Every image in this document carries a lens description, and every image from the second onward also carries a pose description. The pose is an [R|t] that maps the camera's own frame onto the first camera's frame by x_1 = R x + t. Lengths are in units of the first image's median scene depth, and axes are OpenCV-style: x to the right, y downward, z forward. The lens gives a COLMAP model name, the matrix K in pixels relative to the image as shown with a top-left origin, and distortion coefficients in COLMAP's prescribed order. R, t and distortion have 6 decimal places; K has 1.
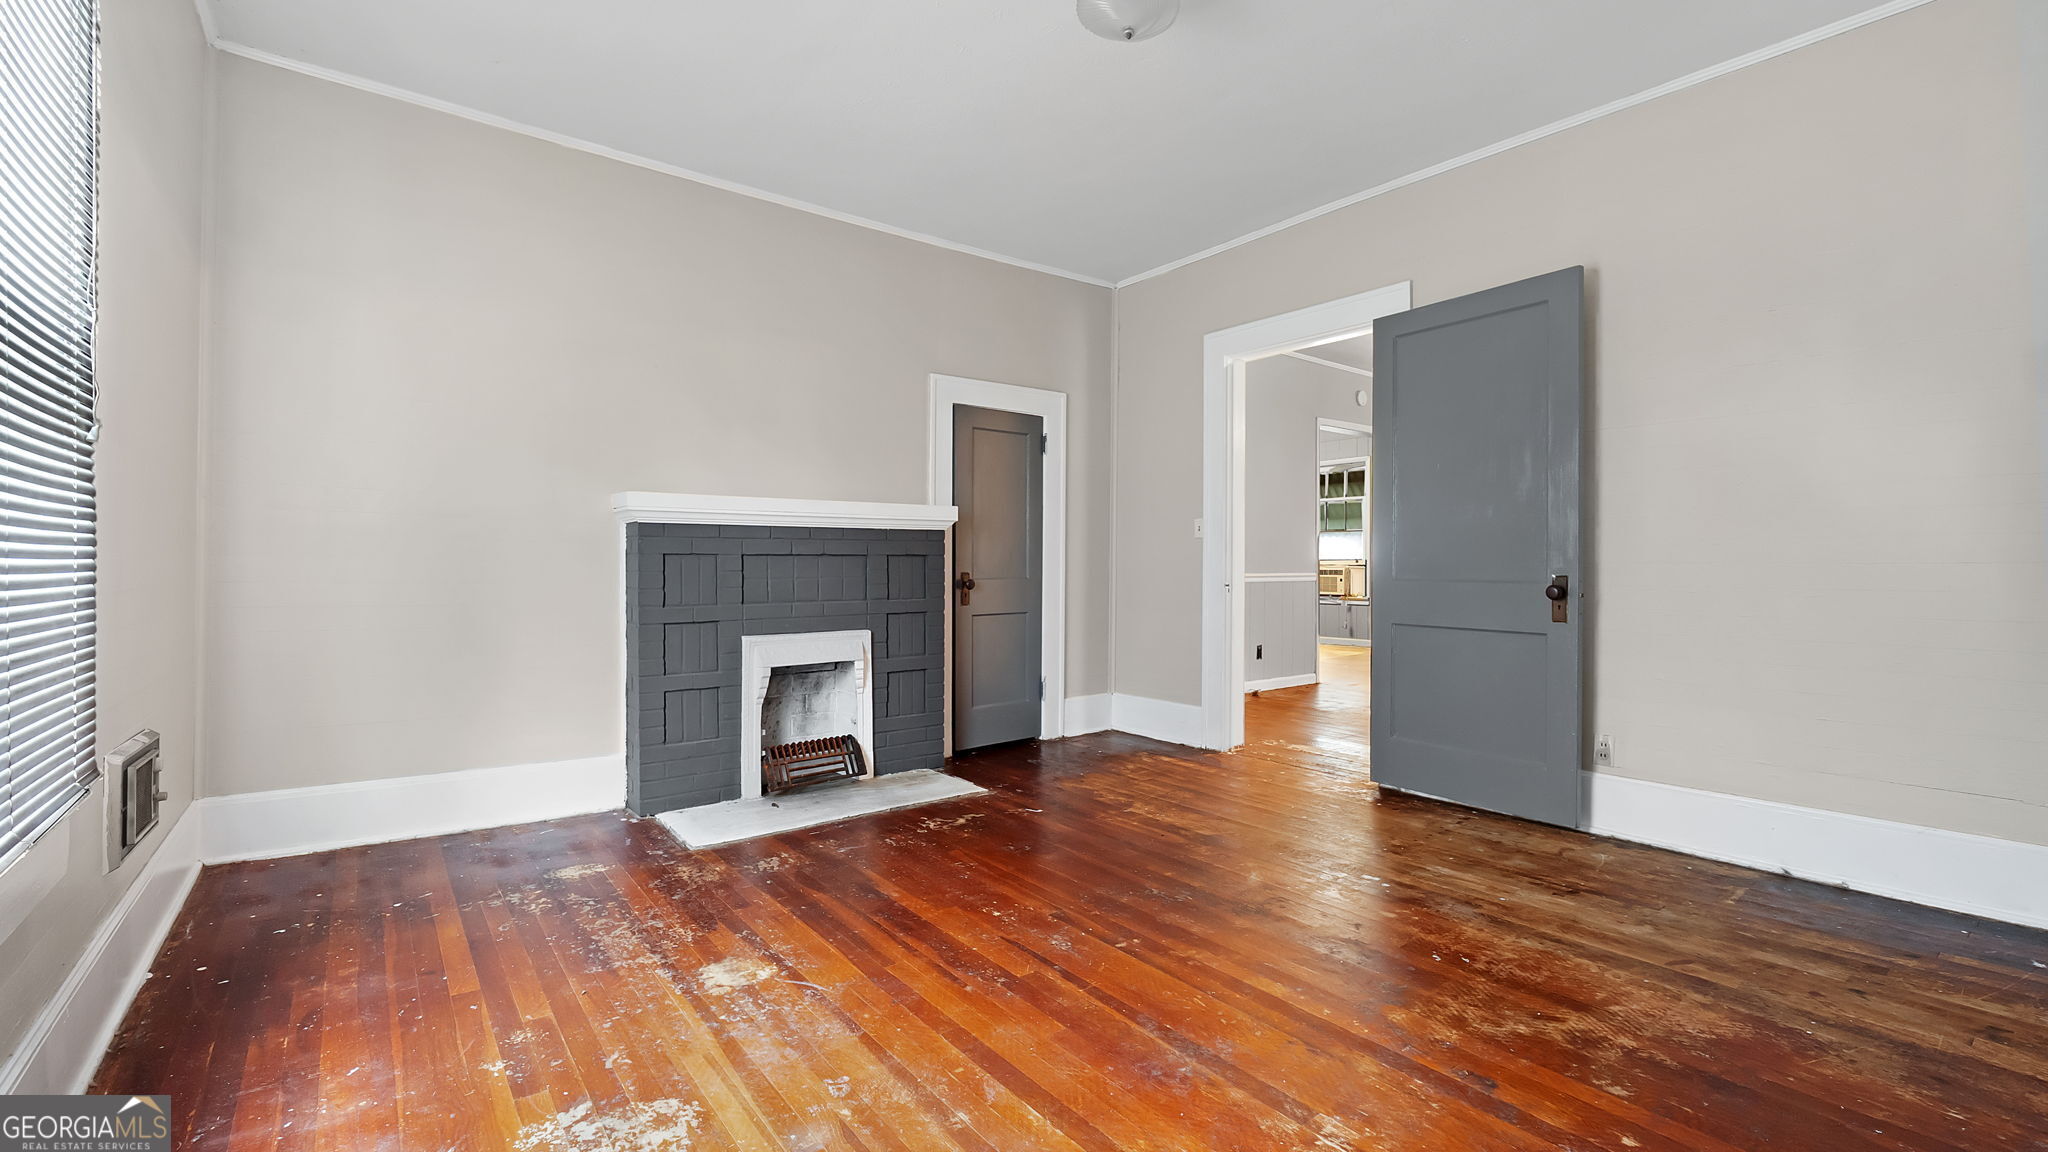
lens RADIAL K [[861.7, 0, 1021.1], [0, 861.7, 568.5], [0, 0, 1]] dist [-0.001338, 0.000100]
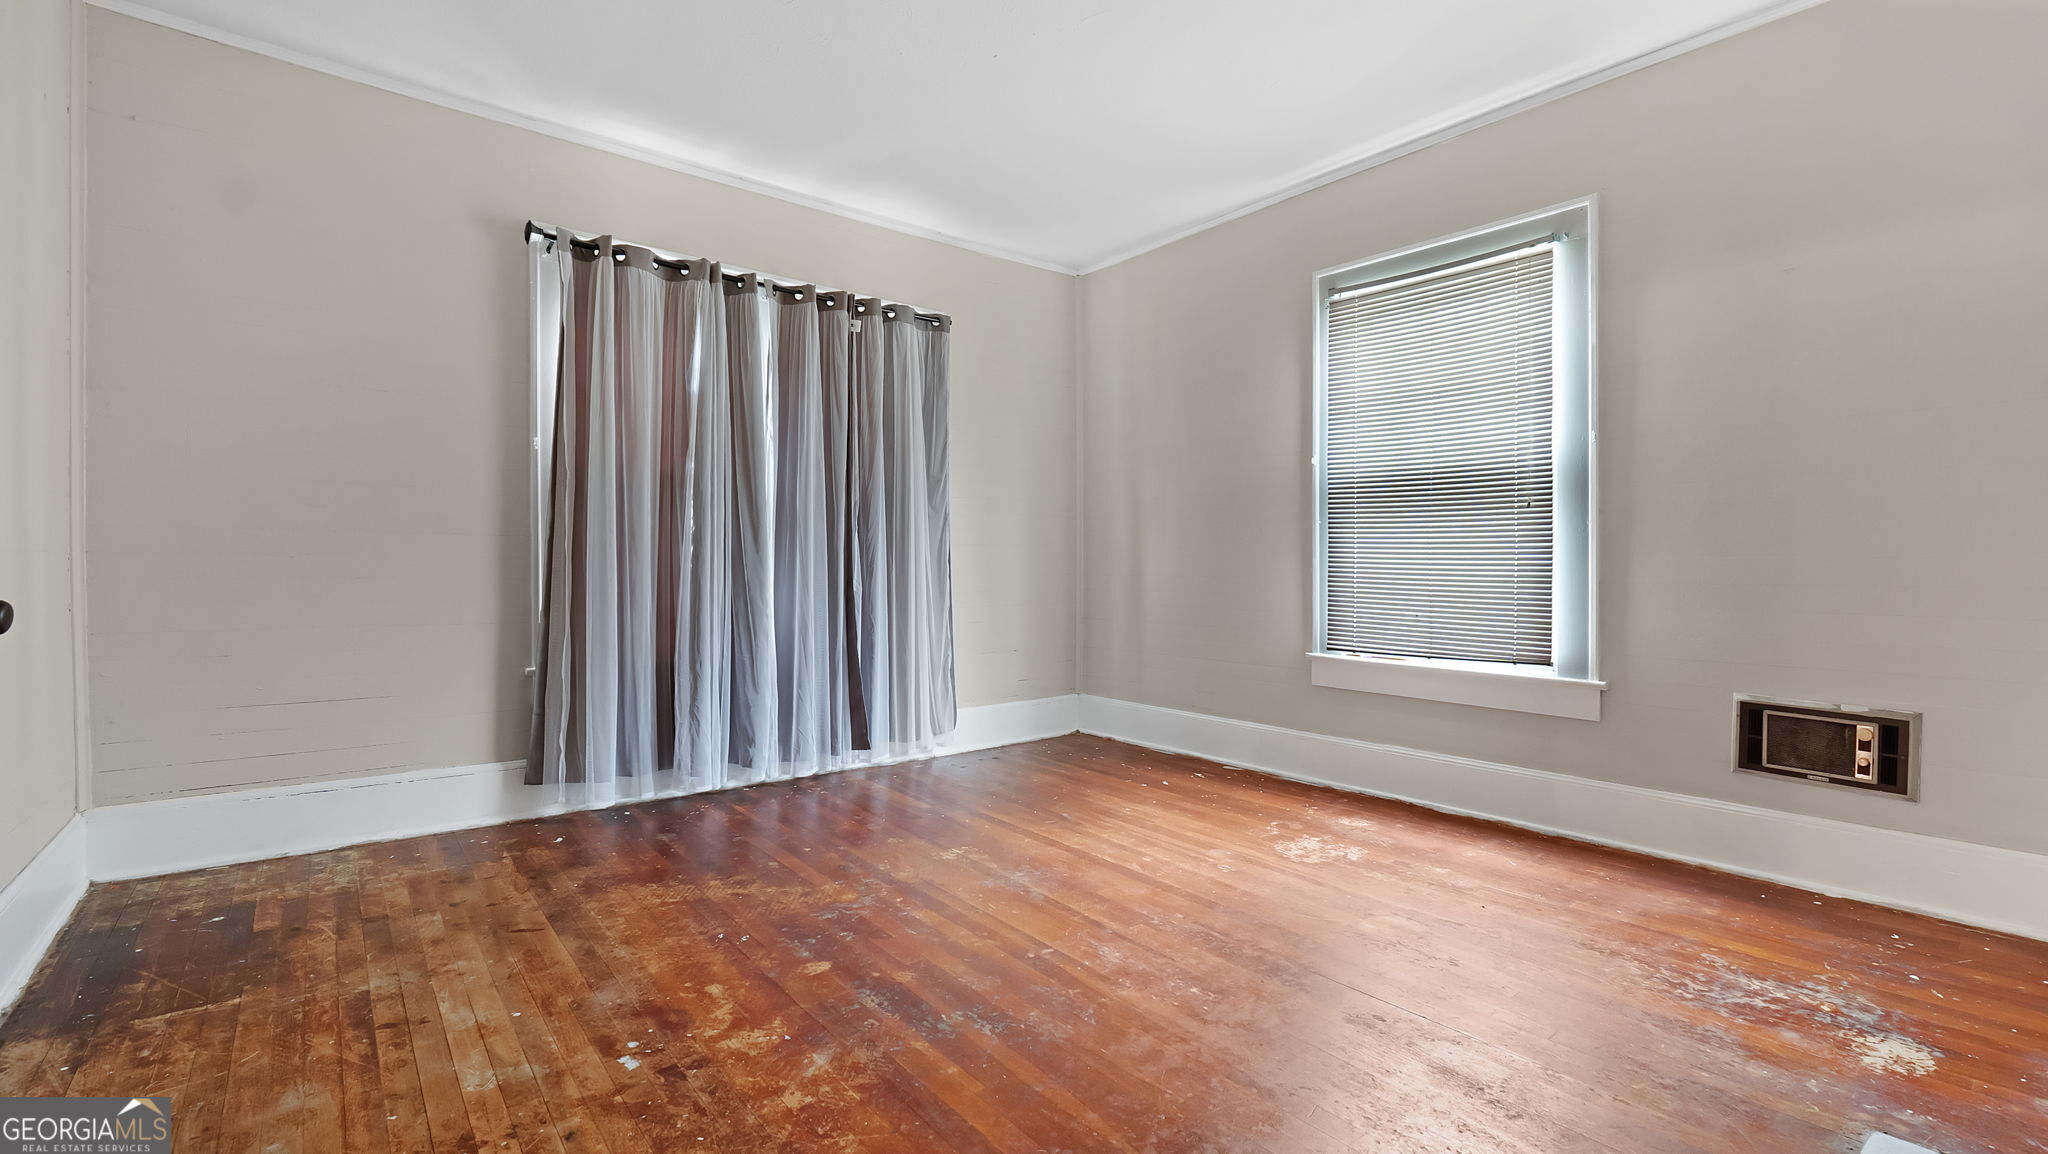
lens RADIAL K [[861.7, 0, 1027.7], [0, 861.7, 568.5], [0, 0, 1]] dist [-0.001338, 0.000100]
pose [[-0.999614, -0.006711, -0.026970, 0.180744], [-0.007064, 0.999890, 0.013043, -0.008411], [0.026879, 0.013229, -0.999551, 2.120784]]
